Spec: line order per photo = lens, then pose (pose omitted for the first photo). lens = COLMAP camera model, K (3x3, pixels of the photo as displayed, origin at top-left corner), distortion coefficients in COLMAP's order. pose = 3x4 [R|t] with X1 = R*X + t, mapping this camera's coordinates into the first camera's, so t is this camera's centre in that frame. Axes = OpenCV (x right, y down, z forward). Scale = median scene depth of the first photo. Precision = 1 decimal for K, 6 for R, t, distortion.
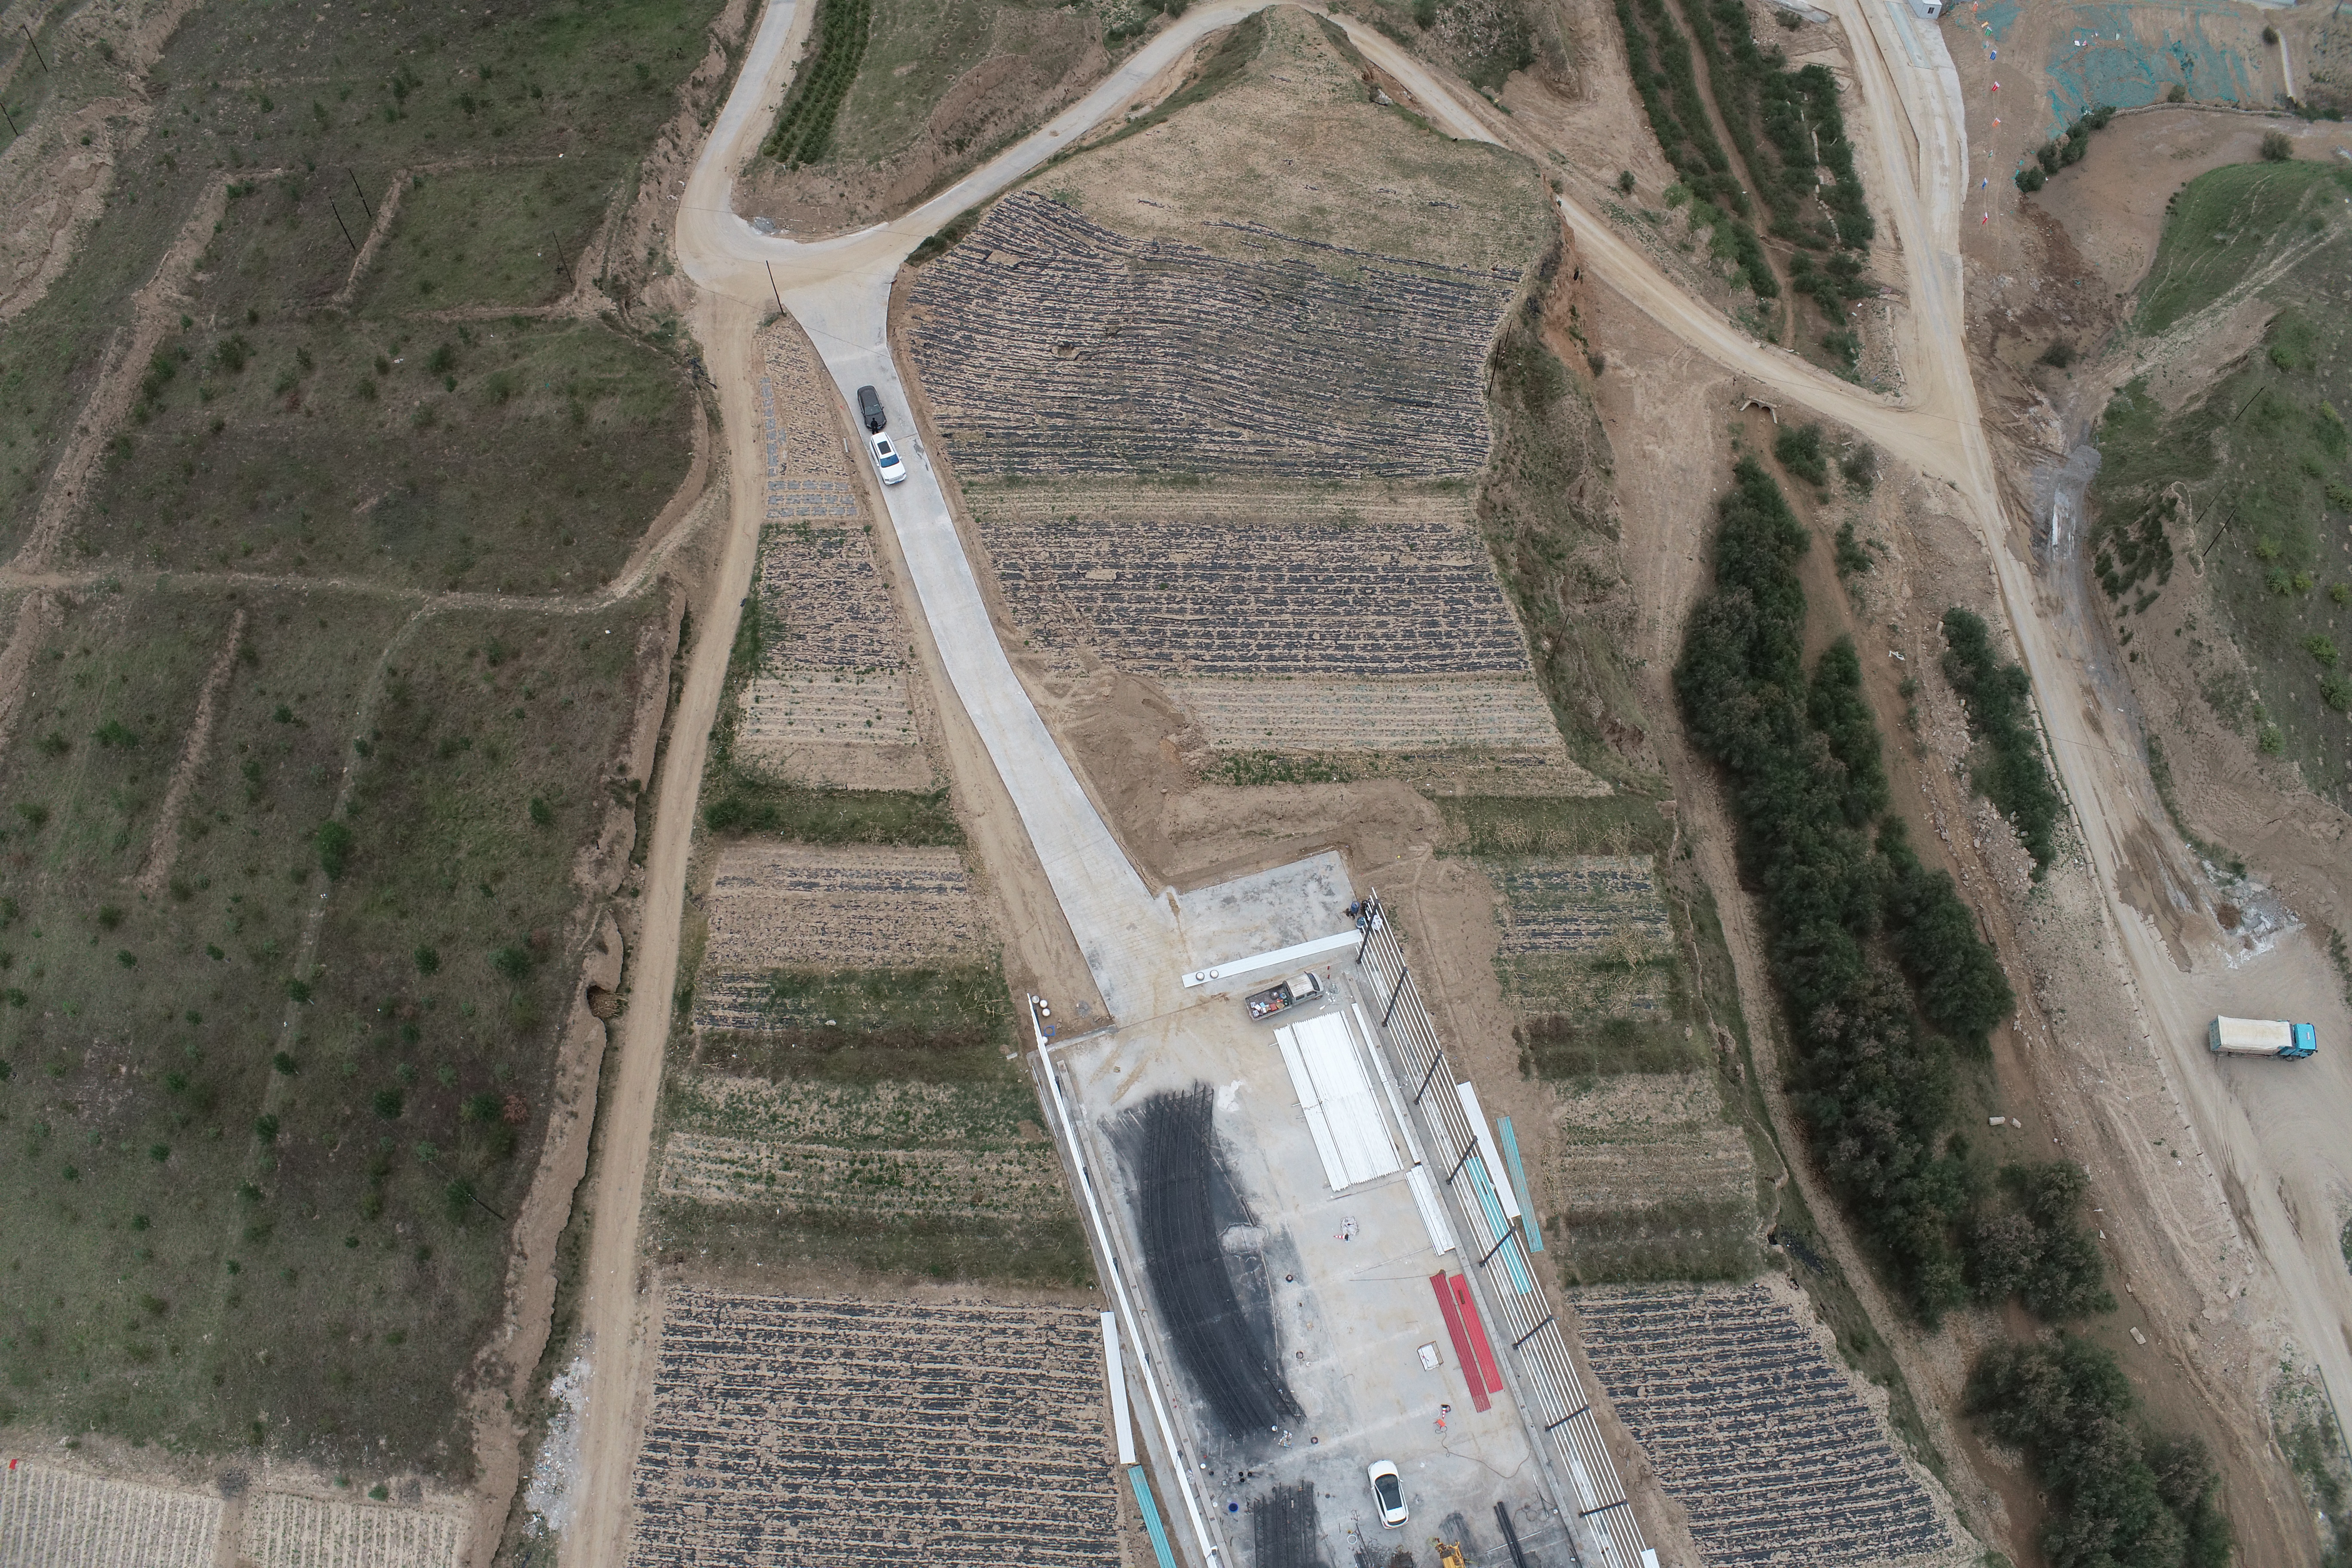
lens RADIAL K [[1606.0, 0, 1159.8], [0, 1606.0, 760.5], [0, 0, 1]] dist [-0.272370, 0.087350]
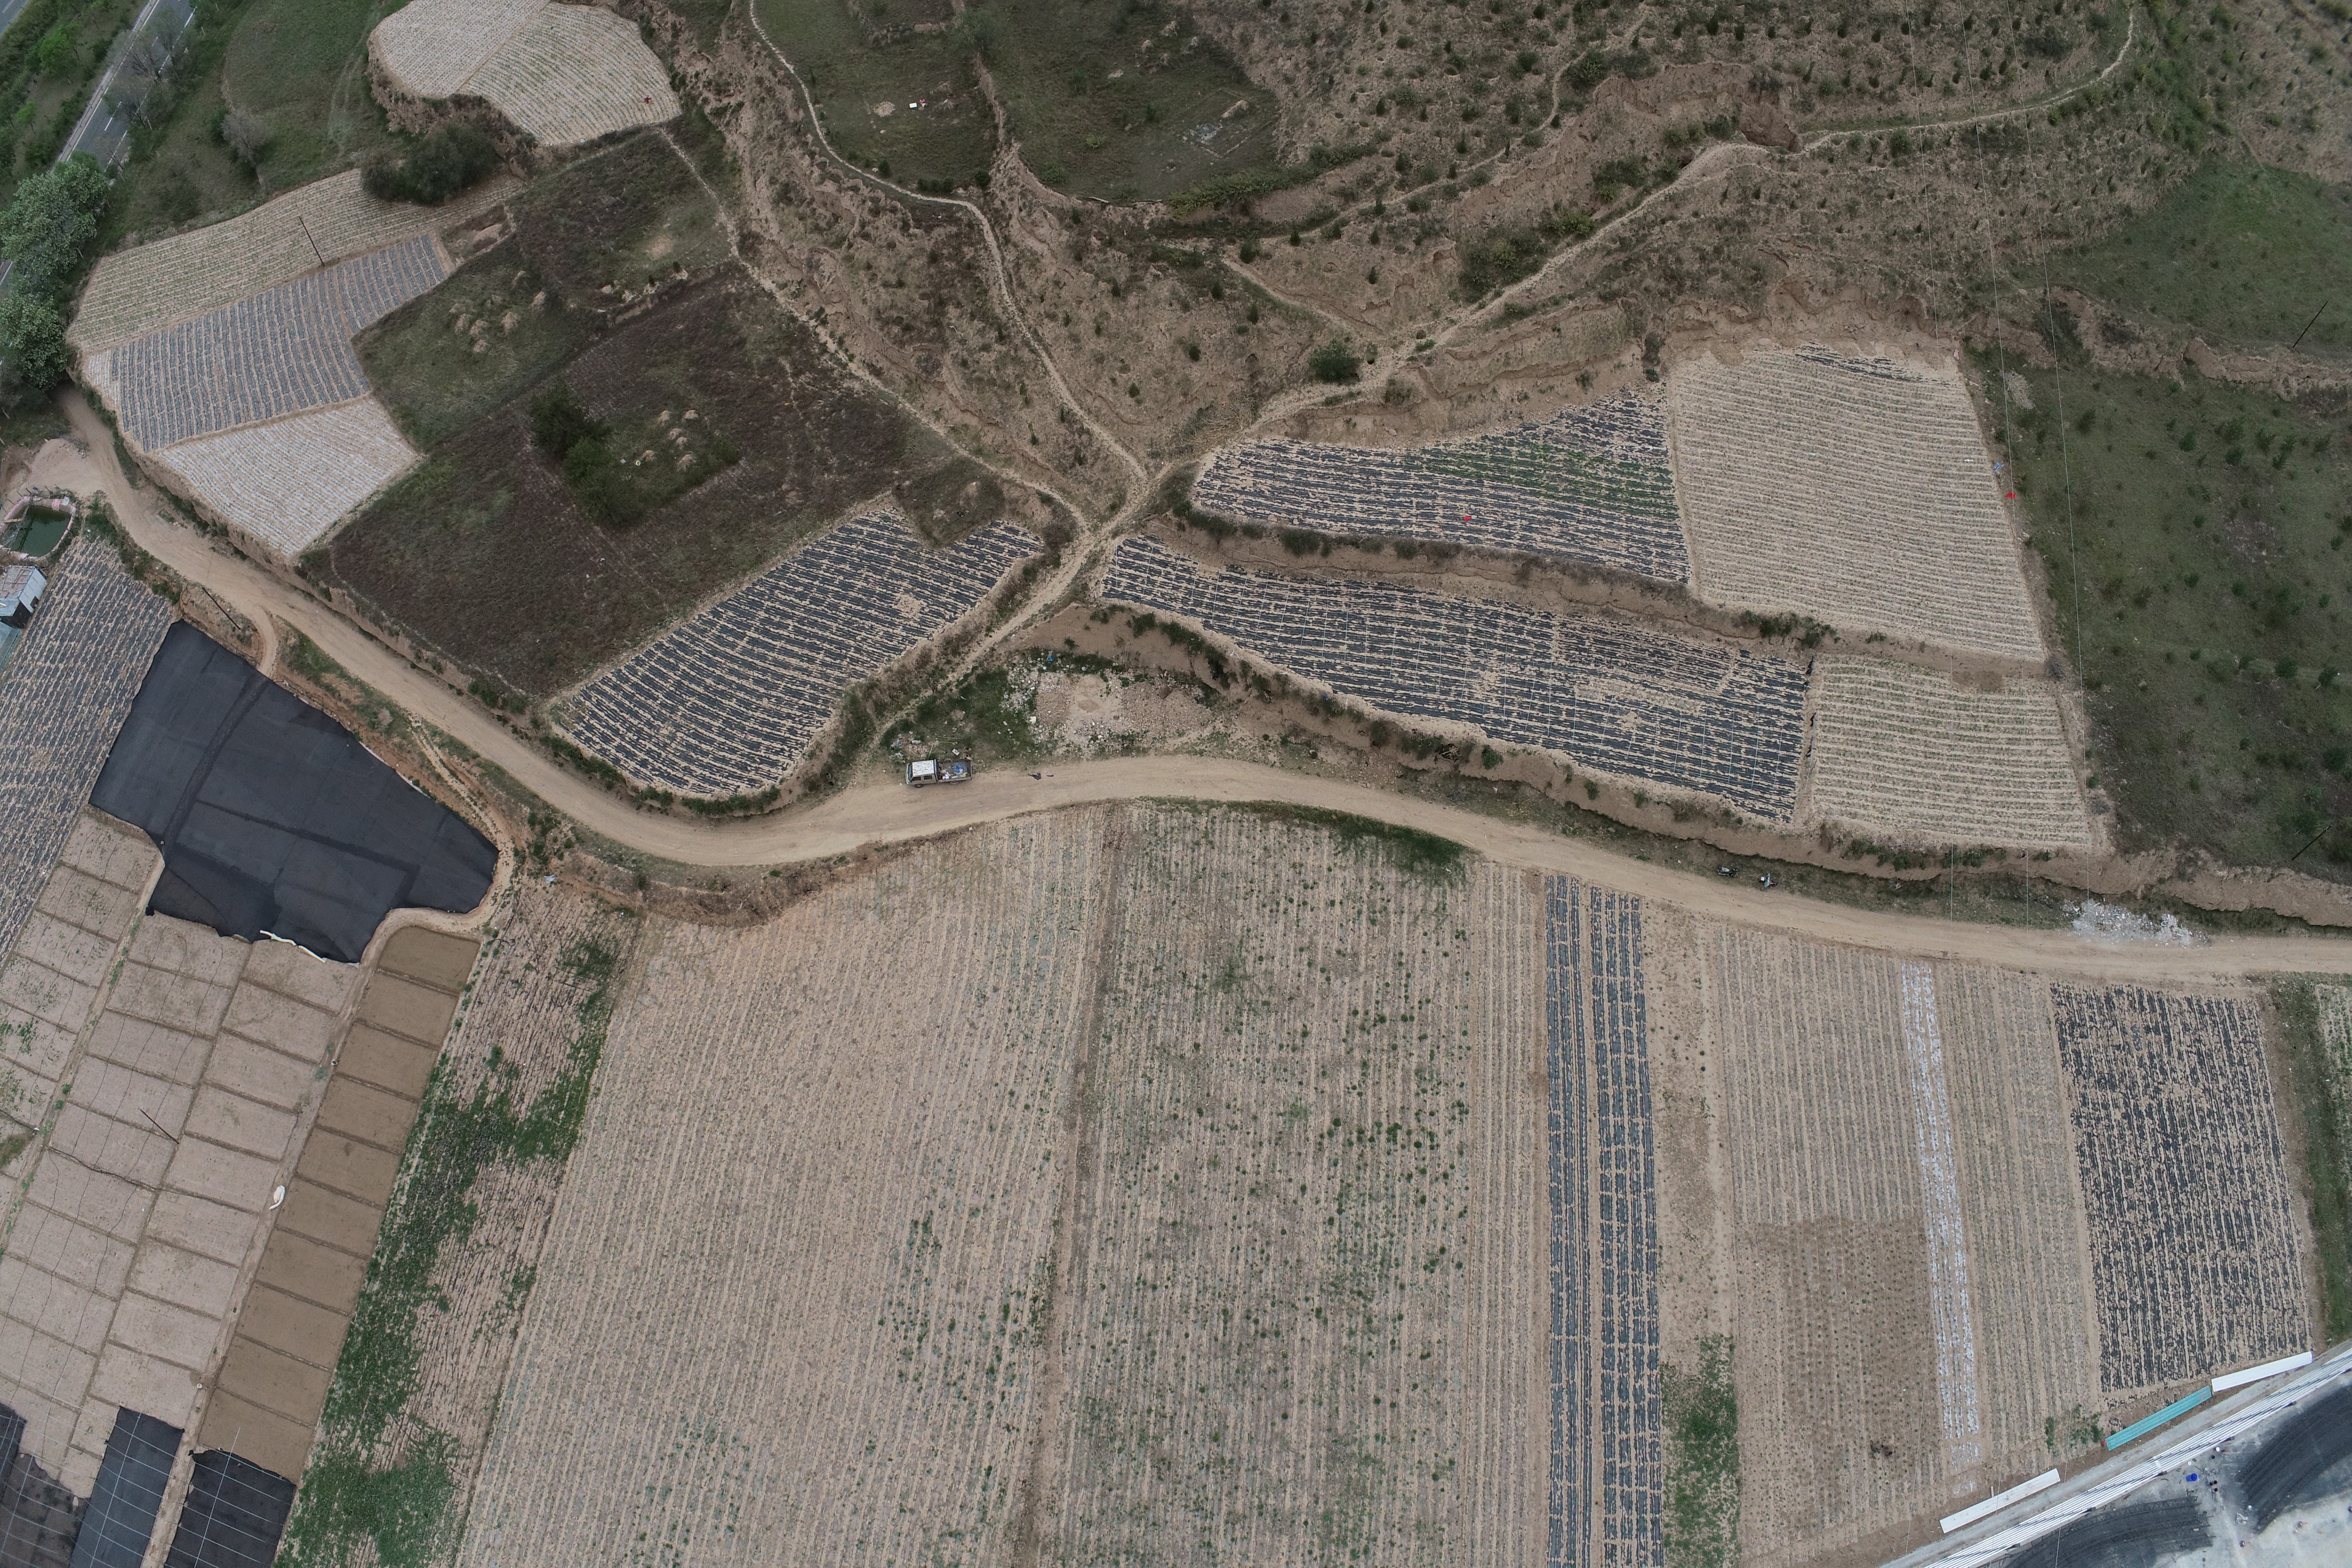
lens RADIAL K [[1606.0, 0, 1159.8], [0, 1606.0, 760.5], [0, 0, 1]] dist [-0.272370, 0.087350]
pose [[-0.058393, 0.856981, -0.512029, 0.115319], [-0.871898, 0.206016, 0.444242, 0.517586], [0.486193, 0.472378, 0.735170, -0.300276]]
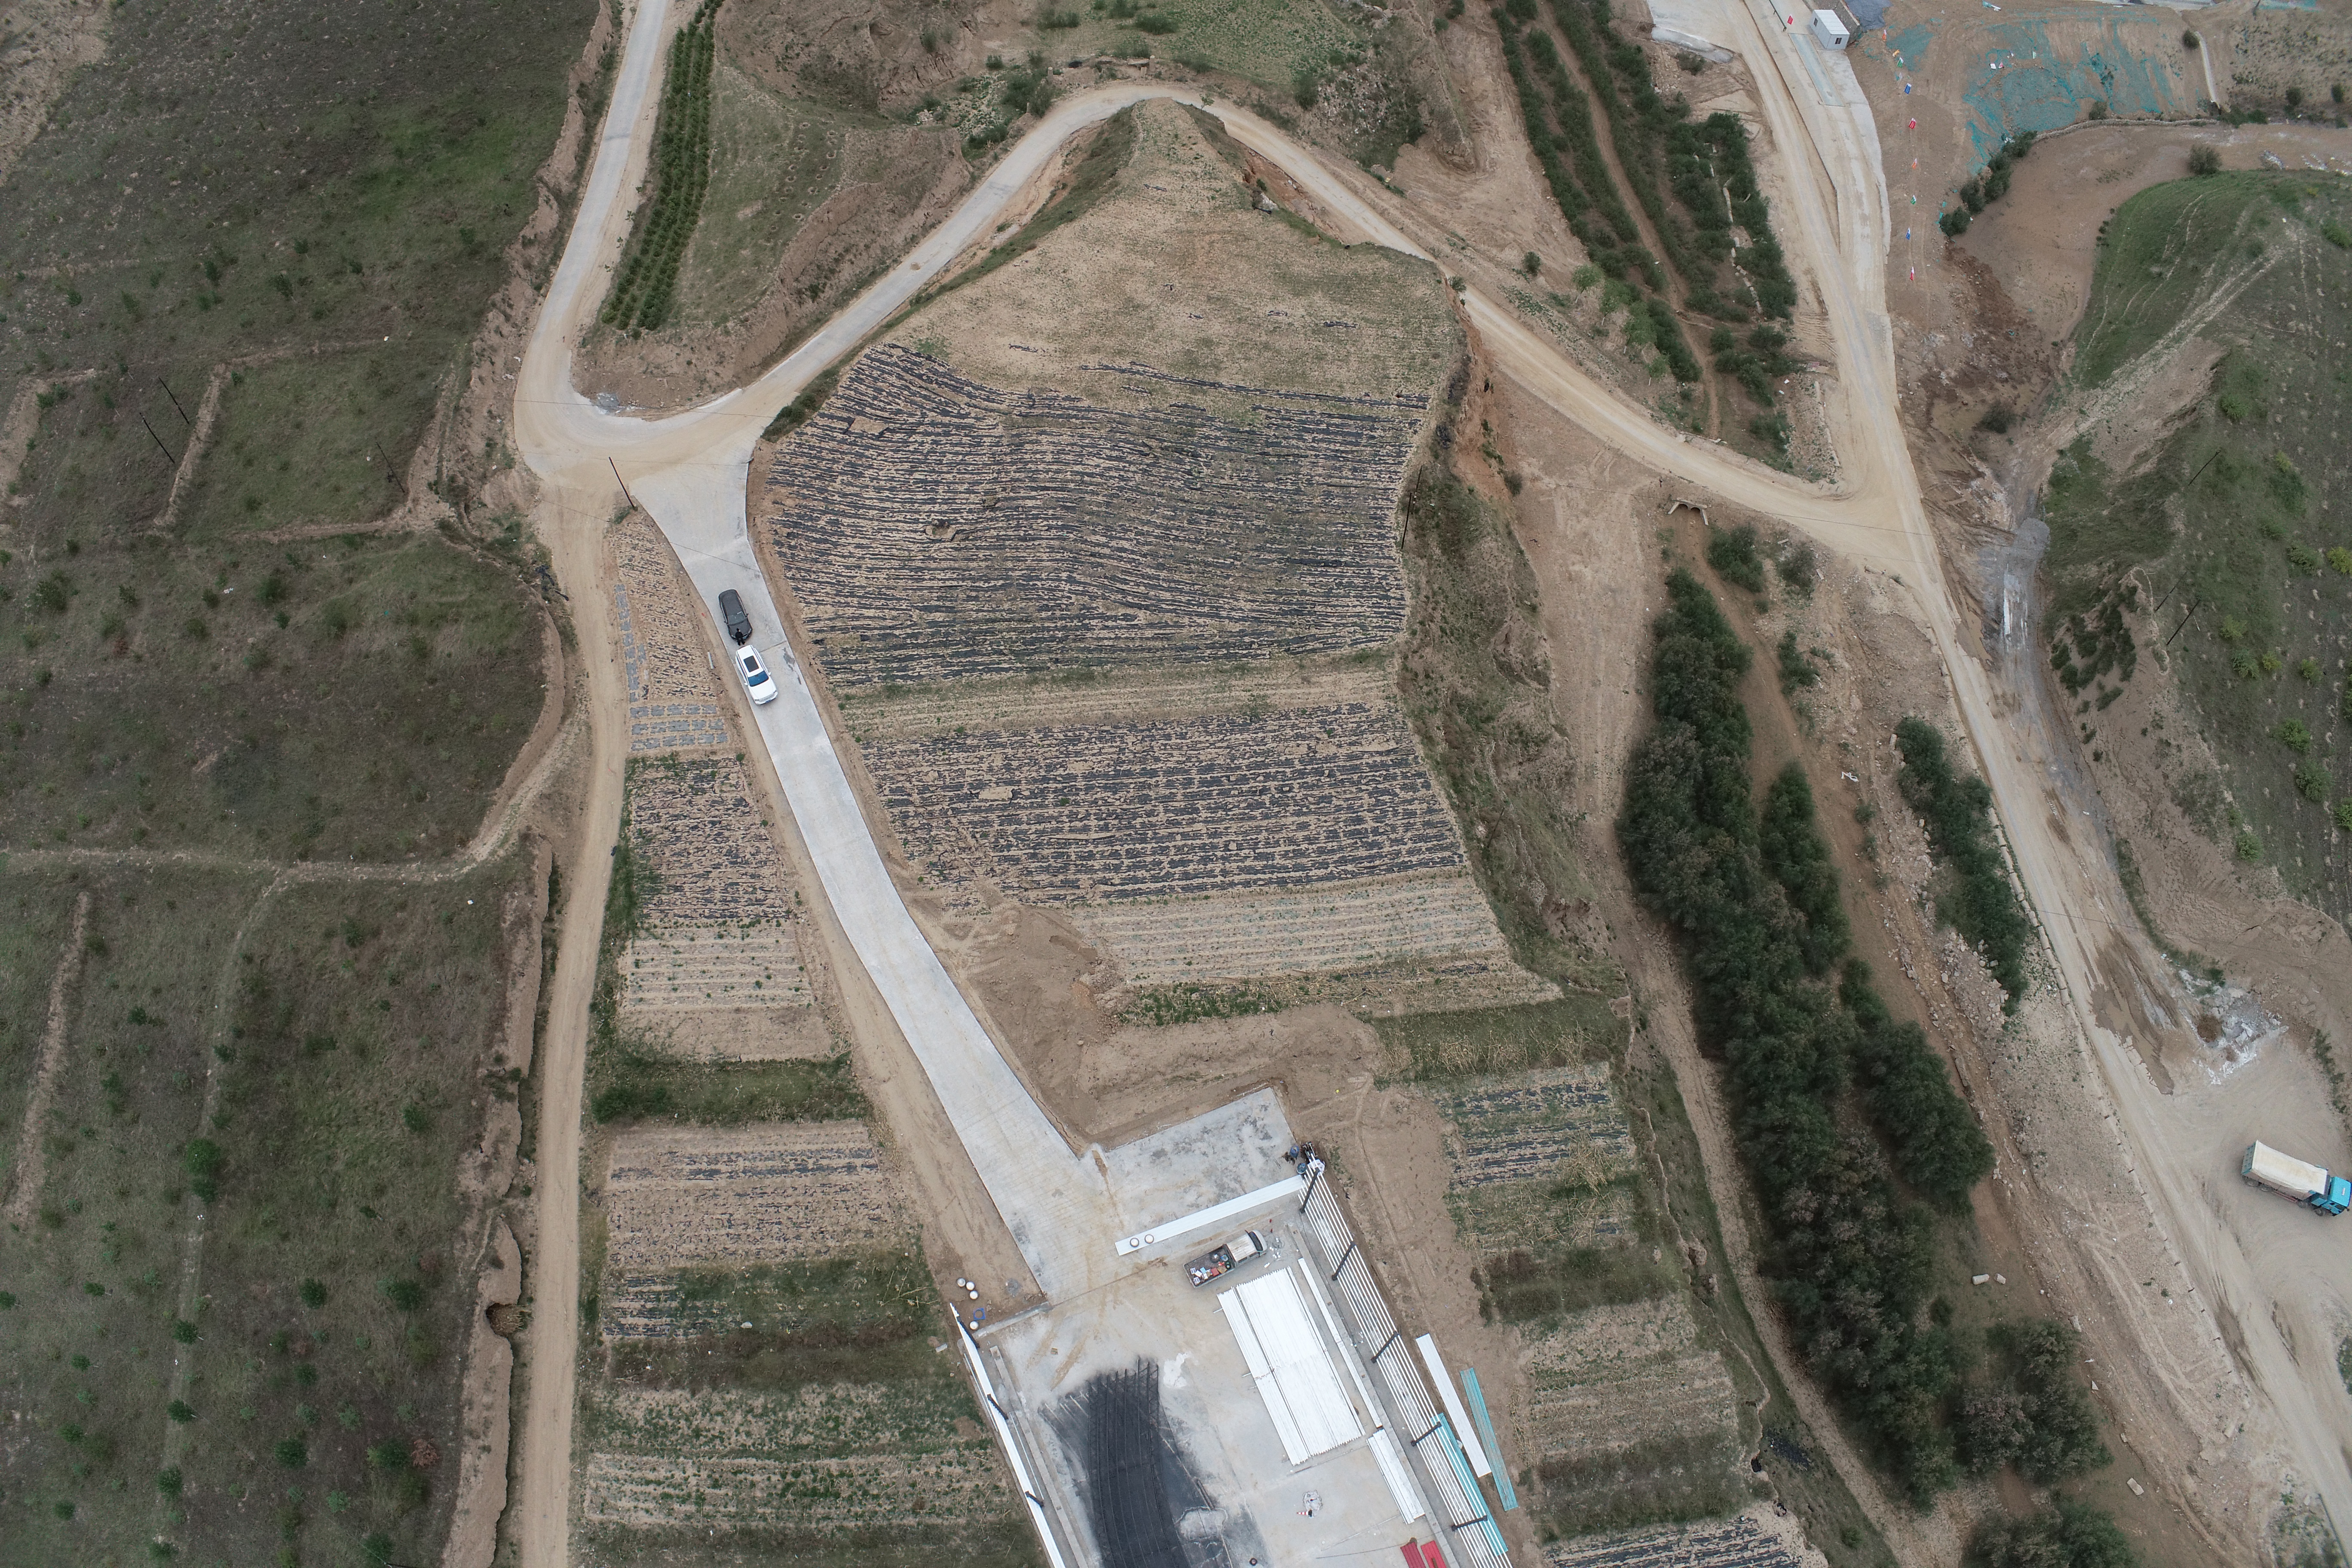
lens RADIAL K [[1606.0, 0, 1159.8], [0, 1606.0, 760.5], [0, 0, 1]] dist [-0.272370, 0.087350]
pose [[0.996206, -0.075117, 0.043934, 0.020723], [0.075112, 0.997174, 0.001779, -0.145725], [-0.043944, 0.001527, 0.999033, 0.082560]]
